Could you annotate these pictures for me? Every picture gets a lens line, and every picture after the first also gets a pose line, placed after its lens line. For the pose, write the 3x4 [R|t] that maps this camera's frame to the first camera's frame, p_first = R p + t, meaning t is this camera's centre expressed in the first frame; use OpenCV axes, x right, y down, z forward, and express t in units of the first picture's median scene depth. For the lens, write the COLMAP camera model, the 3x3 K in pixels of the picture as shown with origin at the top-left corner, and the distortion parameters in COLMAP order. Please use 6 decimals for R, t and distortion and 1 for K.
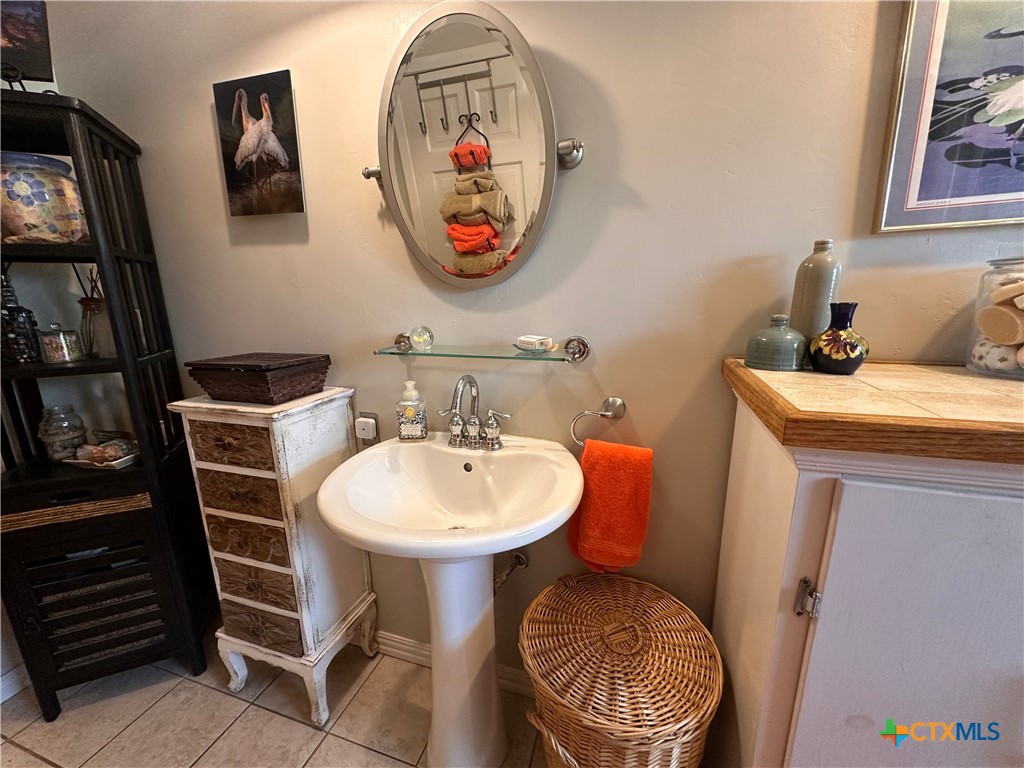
lens RADIAL K [[414.8, 0, 511.5], [0, 414.8, 386.4], [0, 0, 1]] dist [0.000457, 0.000254]
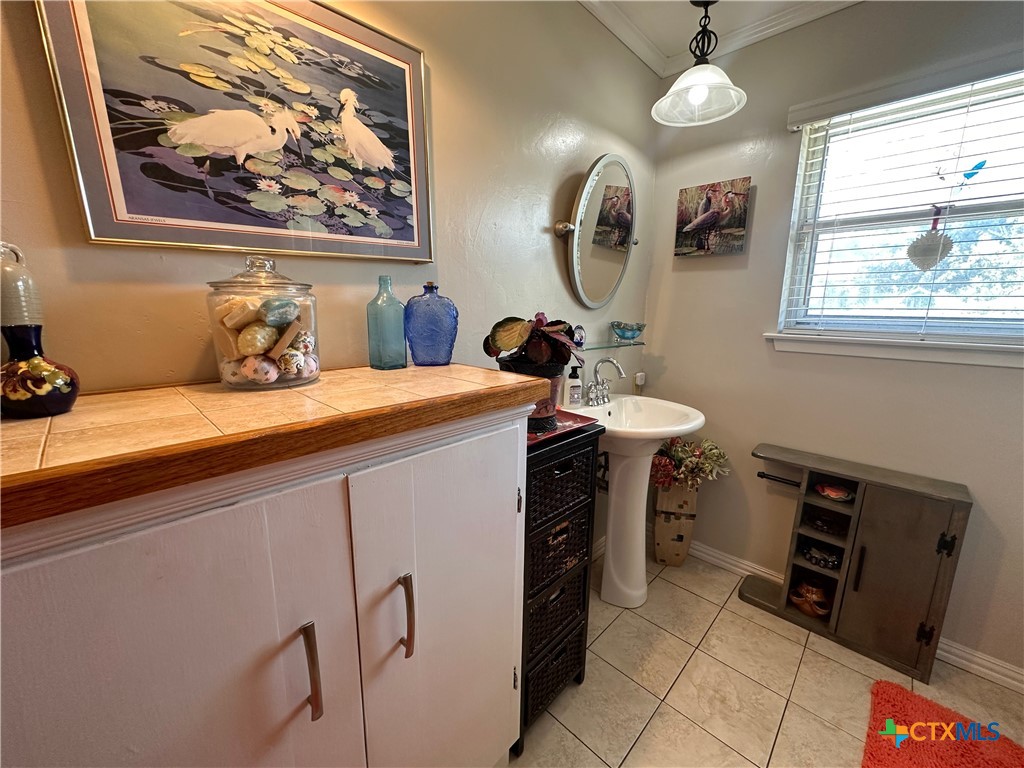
lens RADIAL K [[414.8, 0, 513.7], [0, 414.8, 387.4], [0, 0, 1]] dist [0.000457, 0.000254]
pose [[0.445188, -0.155935, 0.881755, 0.522957], [0.185550, 0.979412, 0.079523, 0.019539], [-0.876001, 0.128207, 0.464957, -0.142612]]
